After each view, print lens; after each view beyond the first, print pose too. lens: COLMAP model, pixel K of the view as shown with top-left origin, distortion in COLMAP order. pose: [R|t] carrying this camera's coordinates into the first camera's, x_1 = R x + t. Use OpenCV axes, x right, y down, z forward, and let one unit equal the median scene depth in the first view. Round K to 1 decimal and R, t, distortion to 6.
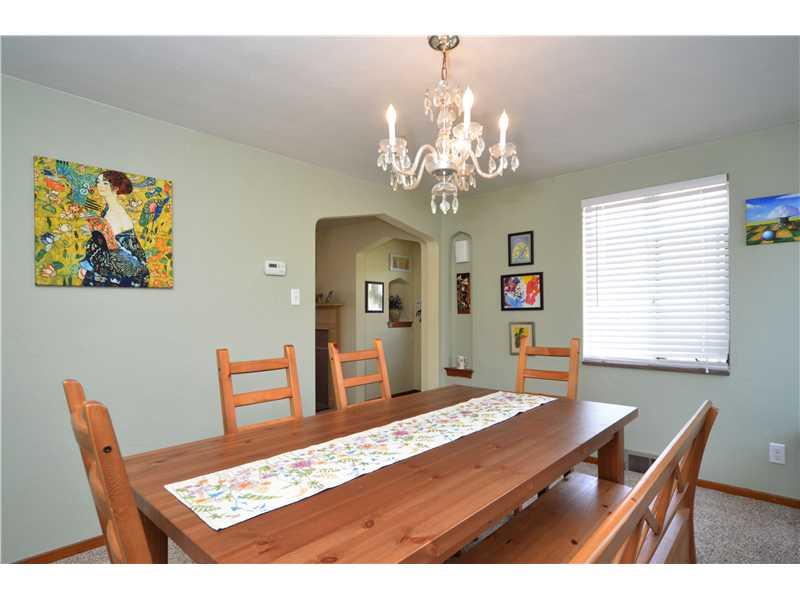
lens RADIAL K [[445.6, 0, 403.1], [0, 445.6, 307.0], [0, 0, 1]] dist [0.022181, 0.000322]
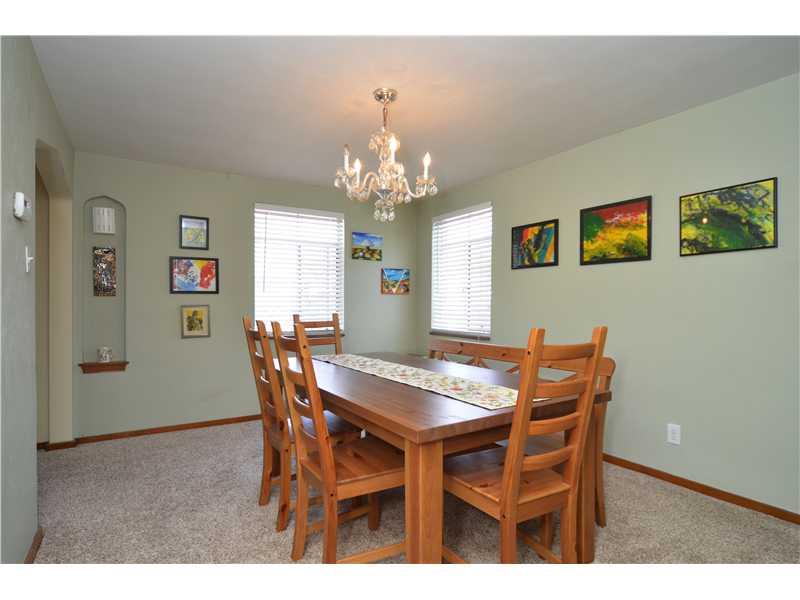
lens RADIAL K [[445.6, 0, 398.3], [0, 445.6, 302.6], [0, 0, 1]] dist [0.022181, 0.000322]
pose [[0.247478, -0.000164, 0.968893, -0.610486], [-0.023014, 0.999717, 0.006048, 0.011487], [-0.968620, -0.023795, 0.247404, 0.297996]]
